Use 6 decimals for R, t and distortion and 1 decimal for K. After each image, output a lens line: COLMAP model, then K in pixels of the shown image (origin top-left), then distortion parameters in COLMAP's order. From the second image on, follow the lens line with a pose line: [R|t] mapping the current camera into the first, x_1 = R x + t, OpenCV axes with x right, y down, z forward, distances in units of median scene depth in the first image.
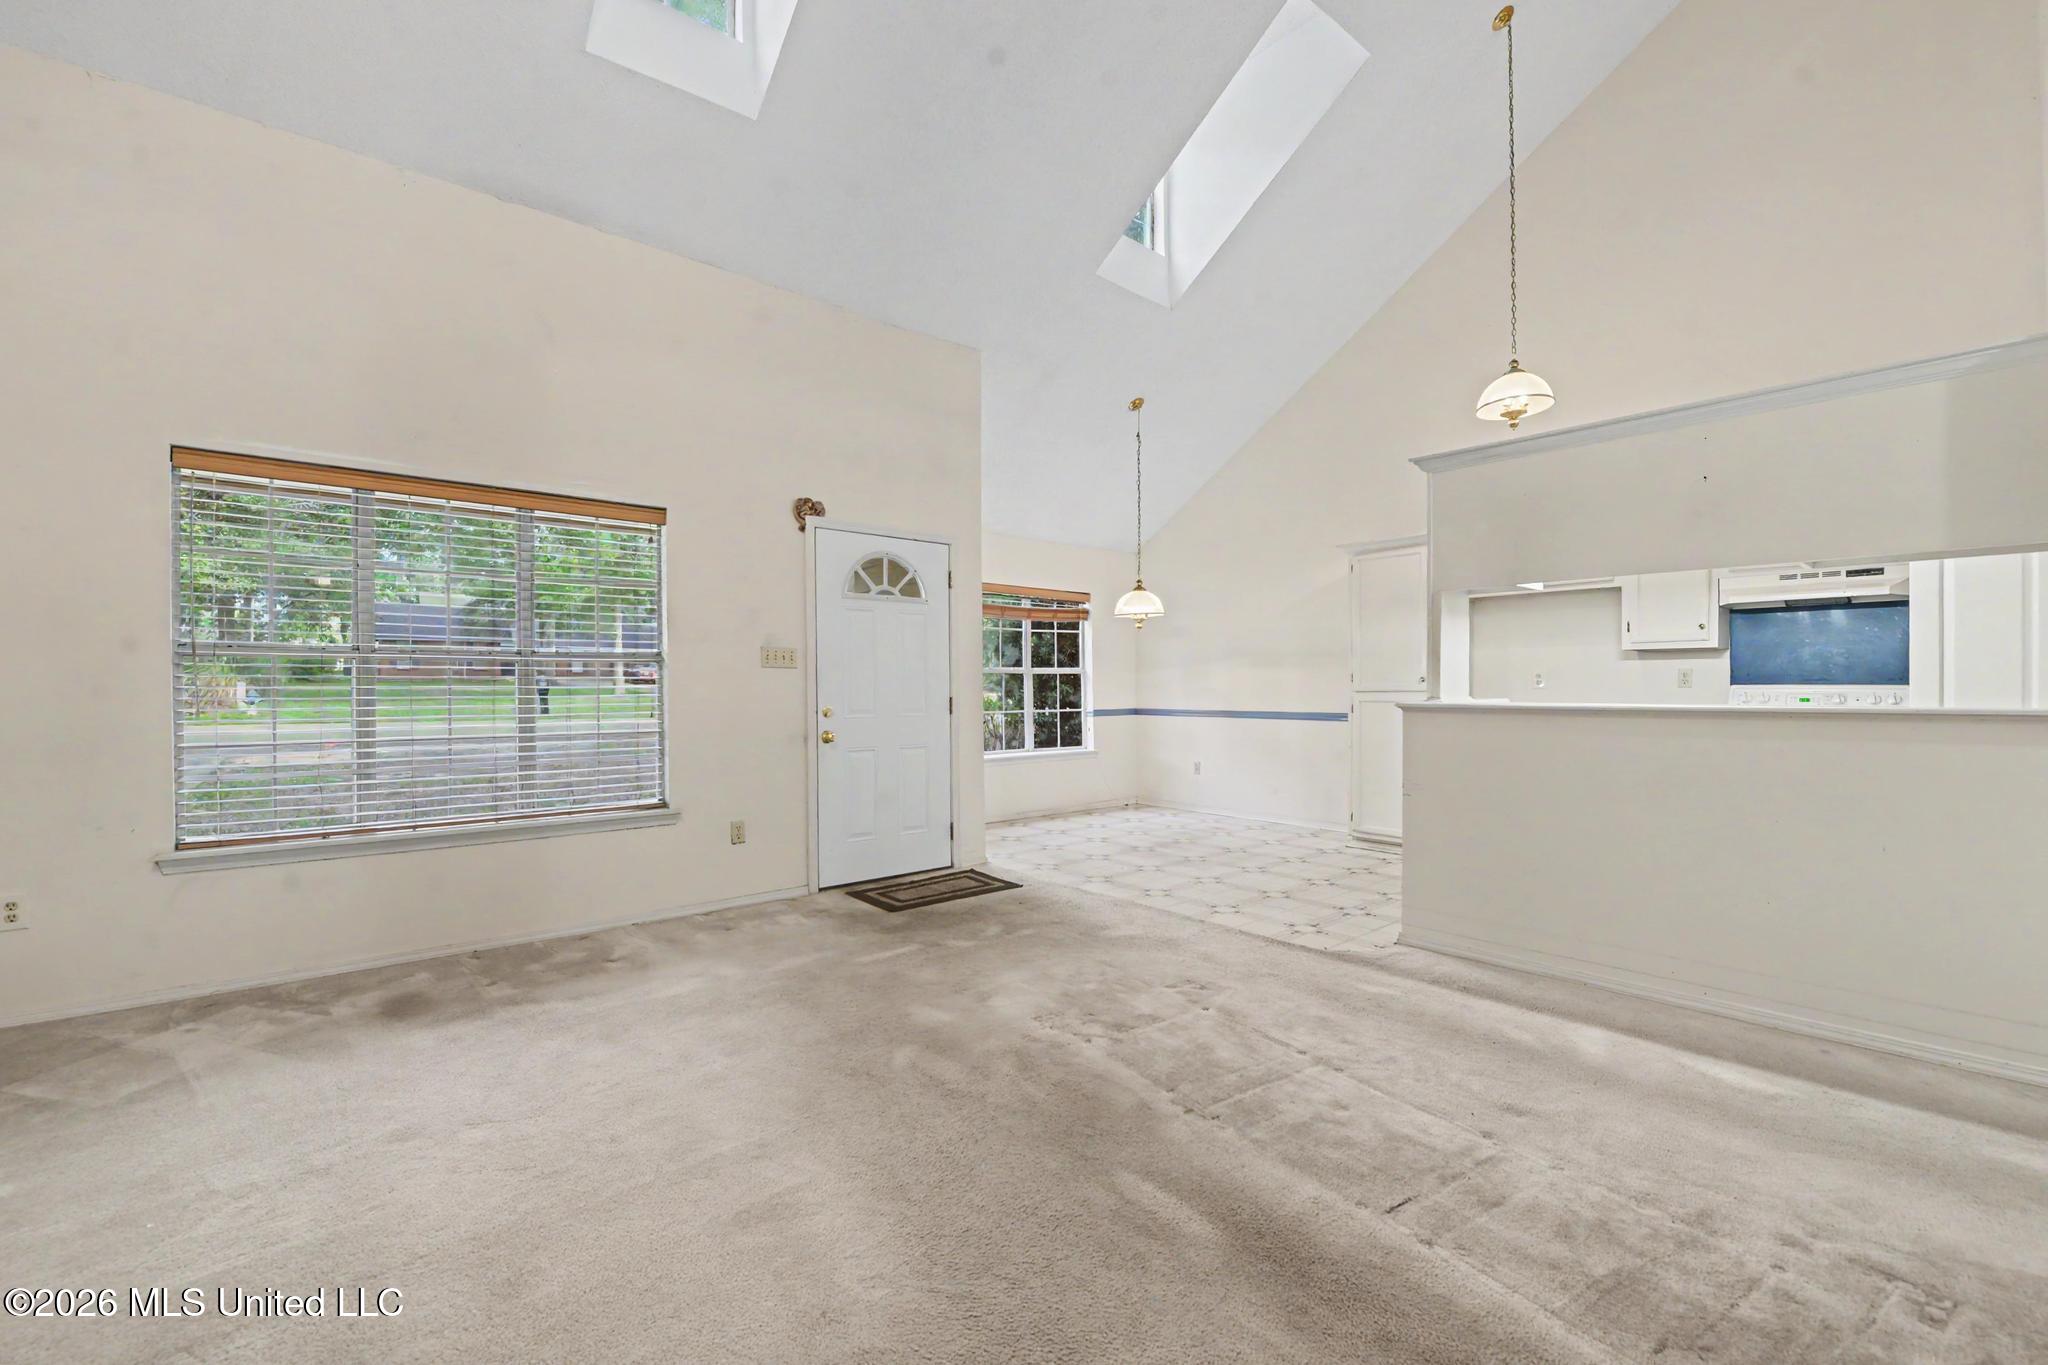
lens RADIAL K [[841.2, 0, 1024.0], [0, 841.2, 682.5], [0, 0, 1]] dist [-0.004558, -0.000298]
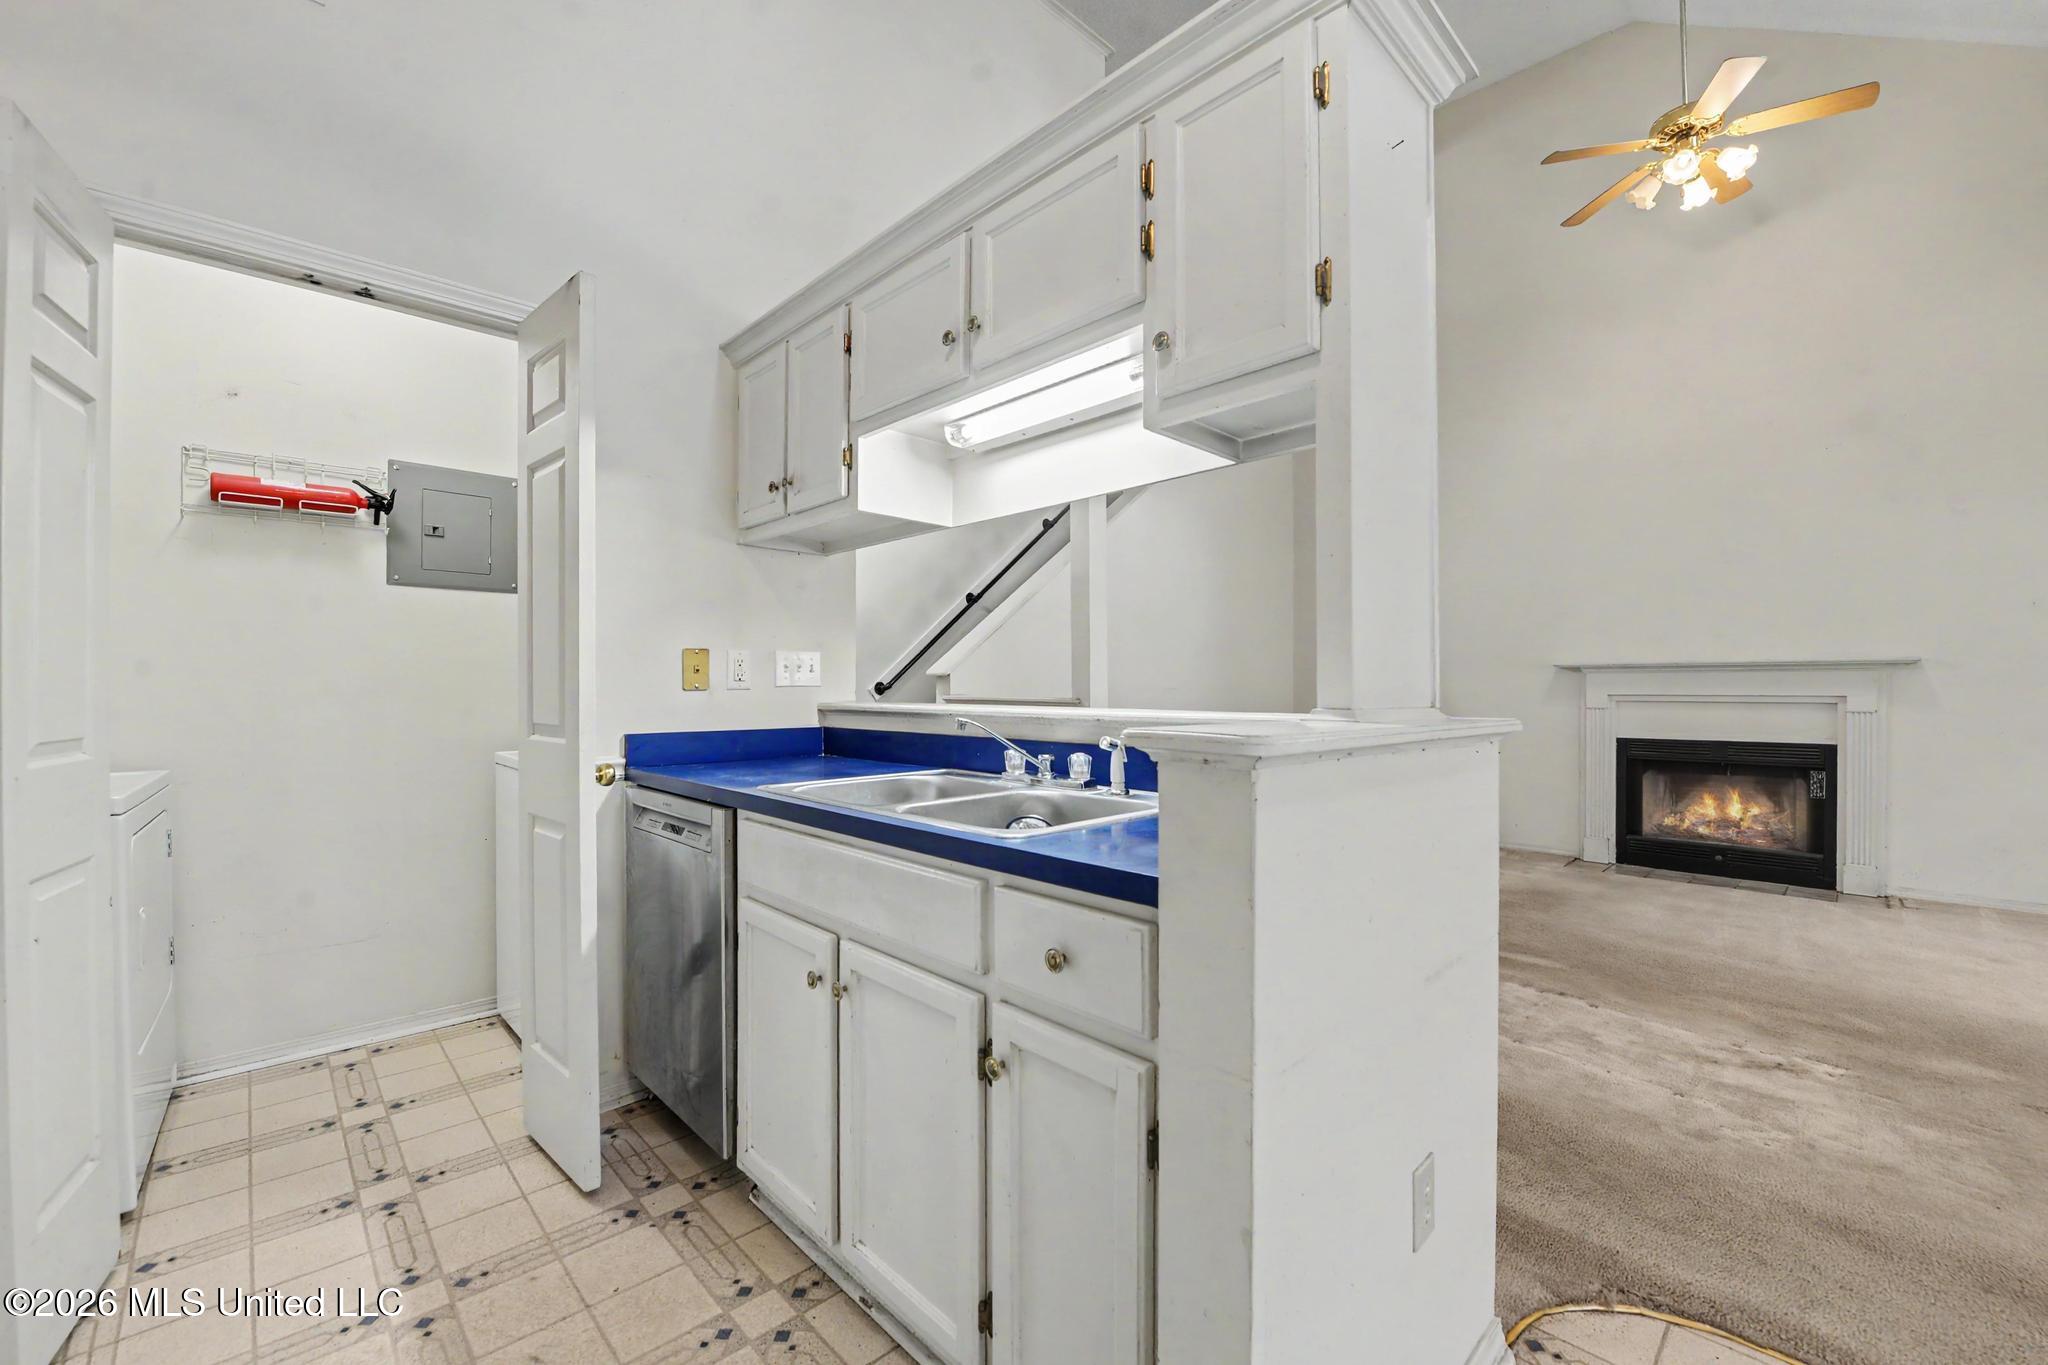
lens RADIAL K [[836.6, 0, 1006.6], [0, 836.6, 682.5], [0, 0, 1]] dist [-0.023756, -0.000080]
pose [[-0.998989, 0.003478, -0.044810, 0.683026], [0.003947, 0.999938, -0.010396, 0.009853], [0.044771, -0.010562, -0.998941, 1.364679]]
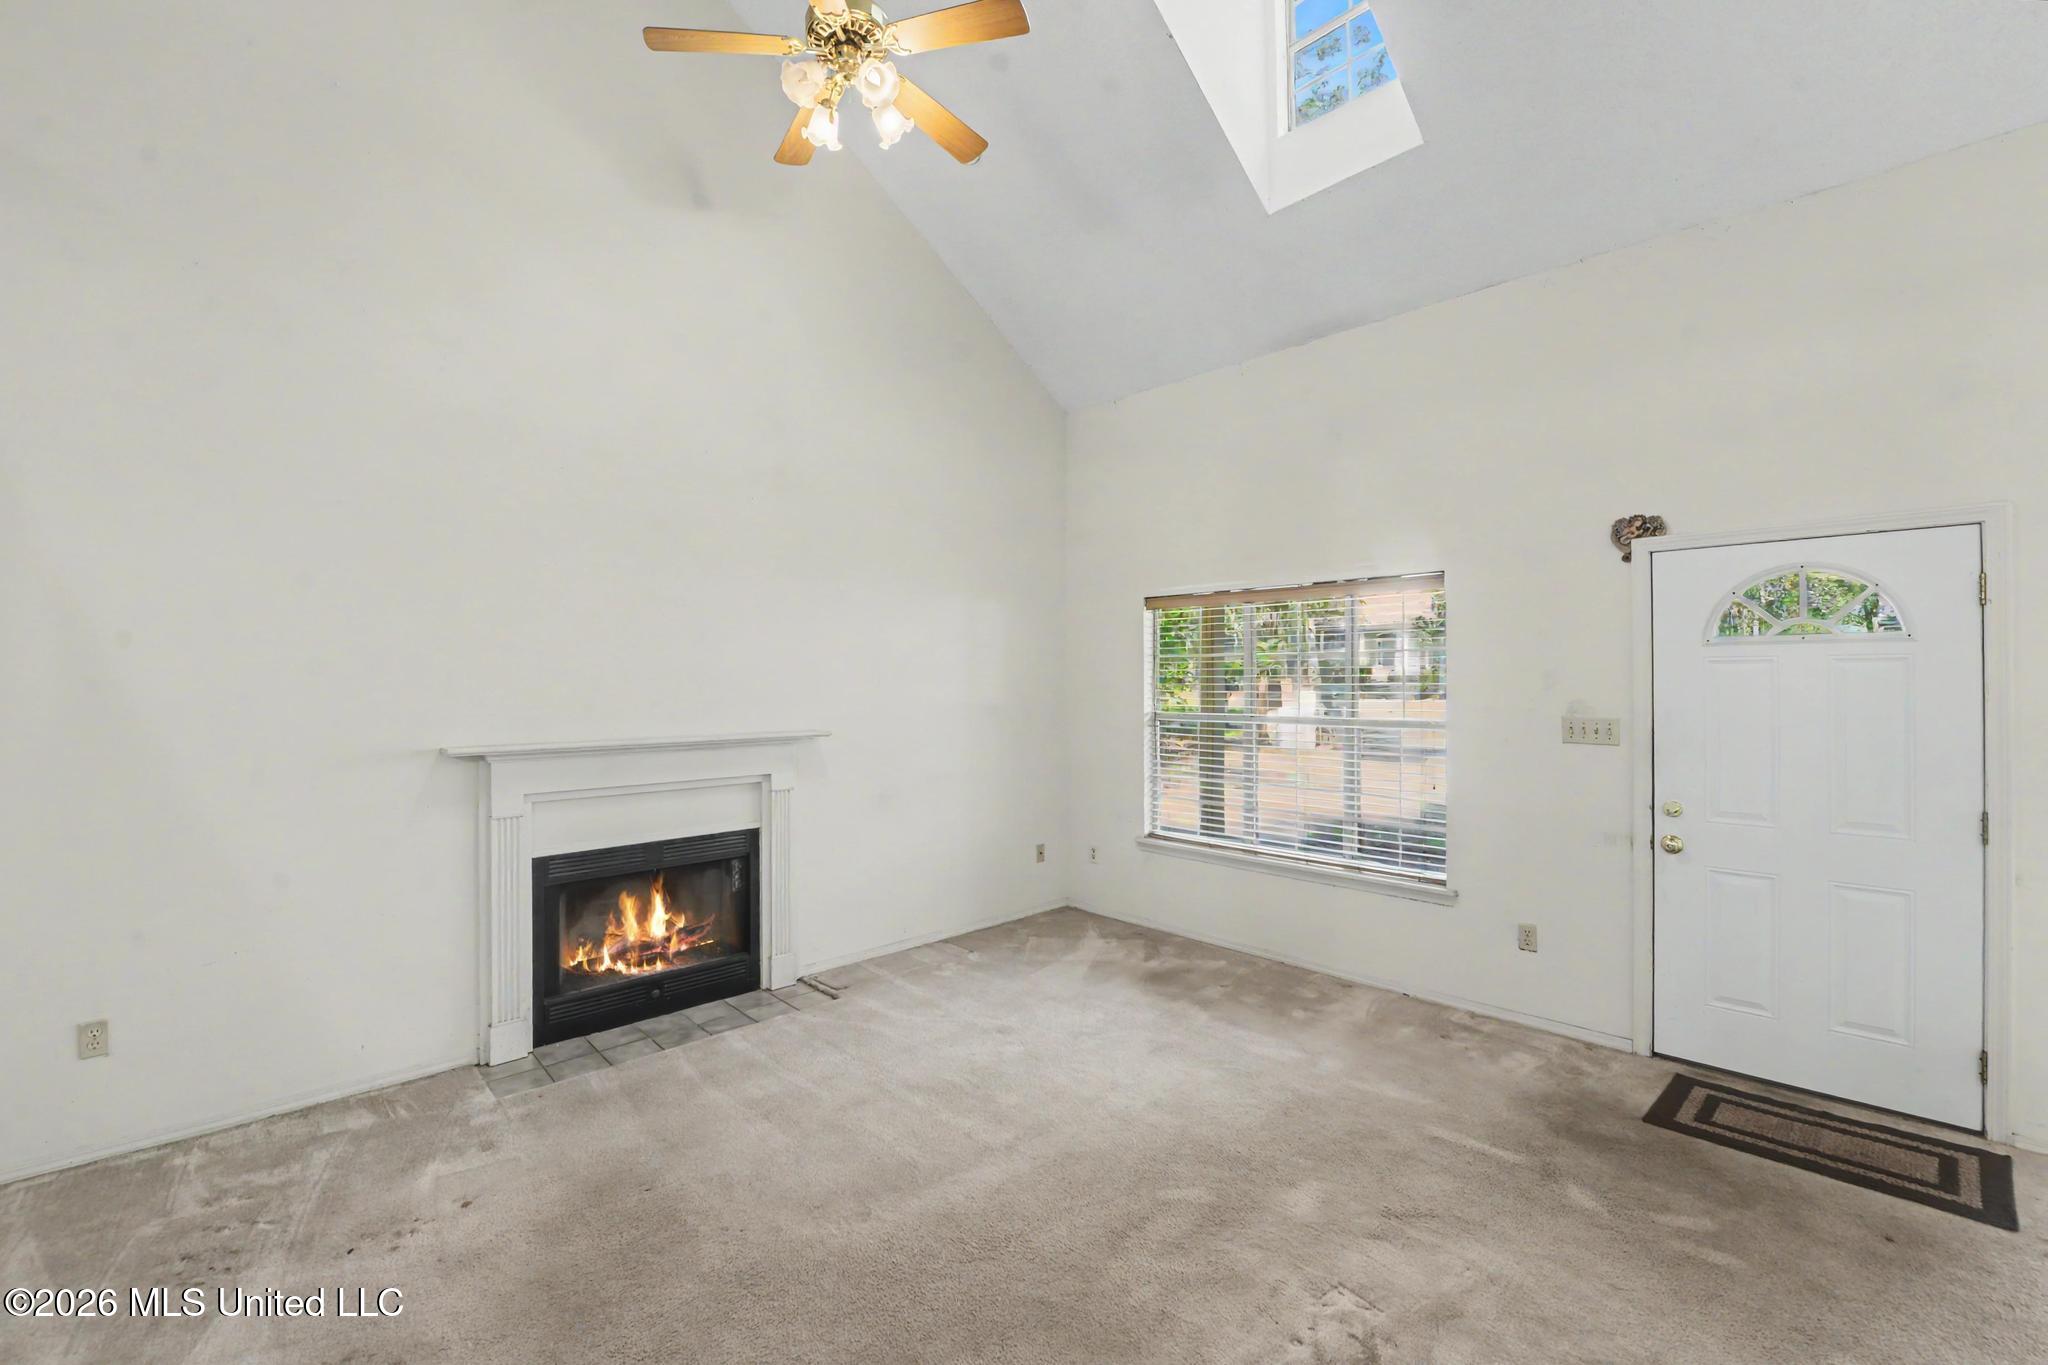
lens RADIAL K [[836.6, 0, 1006.6], [0, 836.6, 682.5], [0, 0, 1]] dist [-0.023756, -0.000080]
pose [[0.045290, 0.002125, -0.998972, 0.540743], [0.010077, 0.999946, 0.002584, -0.099553], [0.998923, -0.010184, 0.045267, 0.516815]]
